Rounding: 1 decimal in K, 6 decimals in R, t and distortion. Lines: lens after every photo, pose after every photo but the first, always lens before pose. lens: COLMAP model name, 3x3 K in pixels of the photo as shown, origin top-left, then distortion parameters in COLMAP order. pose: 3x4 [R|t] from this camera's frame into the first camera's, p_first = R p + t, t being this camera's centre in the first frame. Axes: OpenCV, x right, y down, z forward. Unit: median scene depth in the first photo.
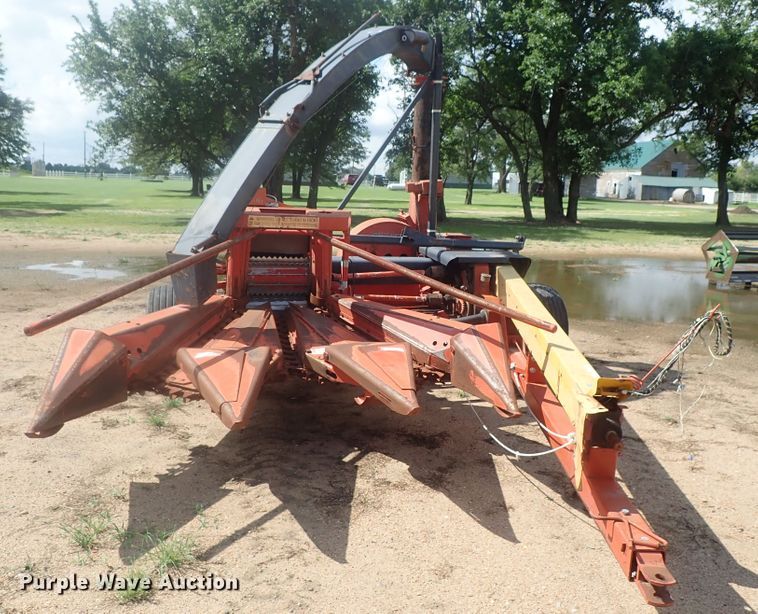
lens RADIAL K [[690.2, 0, 403.2], [0, 690.2, 275.4], [0, 0, 1]] dist [0.002267, -0.013630]
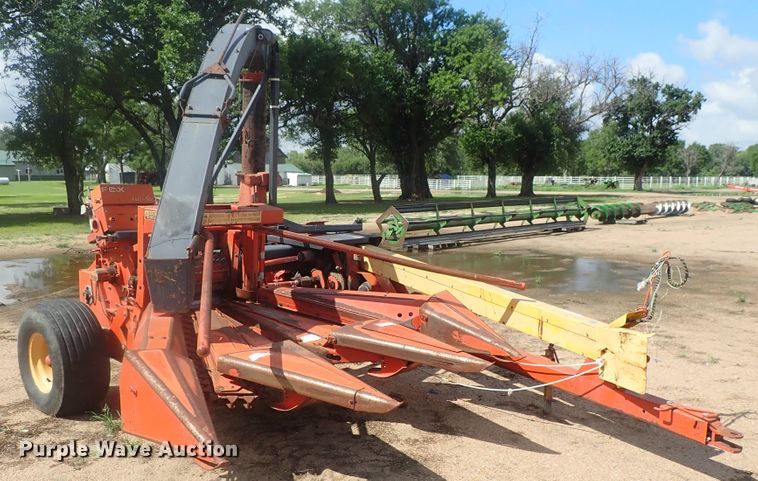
lens RADIAL K [[643.0, 0, 364.2], [0, 643.0, 264.8], [0, 0, 1]] dist [-0.002209, 0.003221]
pose [[0.851925, -0.103528, 0.513327, -0.537222], [0.097410, 0.994484, 0.038905, -0.030684], [-0.514523, 0.016859, 0.857311, 0.122524]]
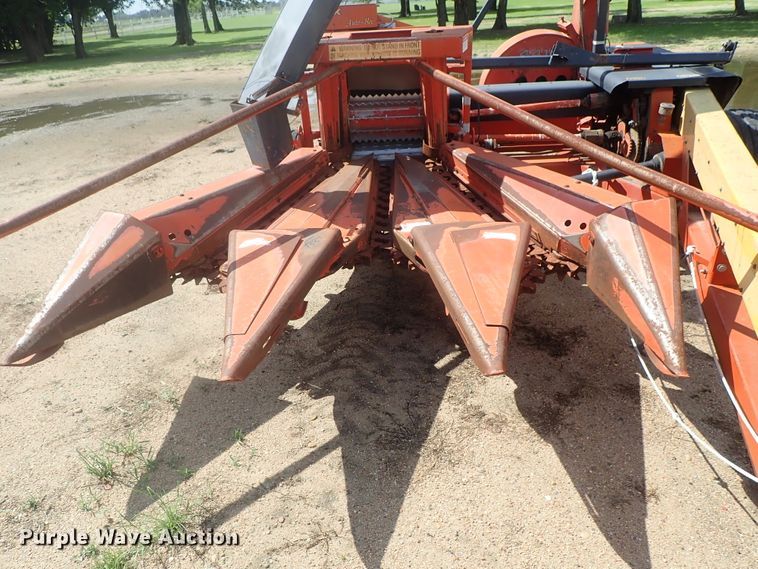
lens RADIAL K [[559.9, 0, 371.1], [0, 559.9, 281.7], [0, 0, 1]] dist [0.000285, -0.014314]
pose [[0.933645, 0.071131, -0.351065, 0.063100], [0.049245, 0.945289, 0.322495, -0.039015], [0.354798, -0.318384, 0.879062, 0.408741]]
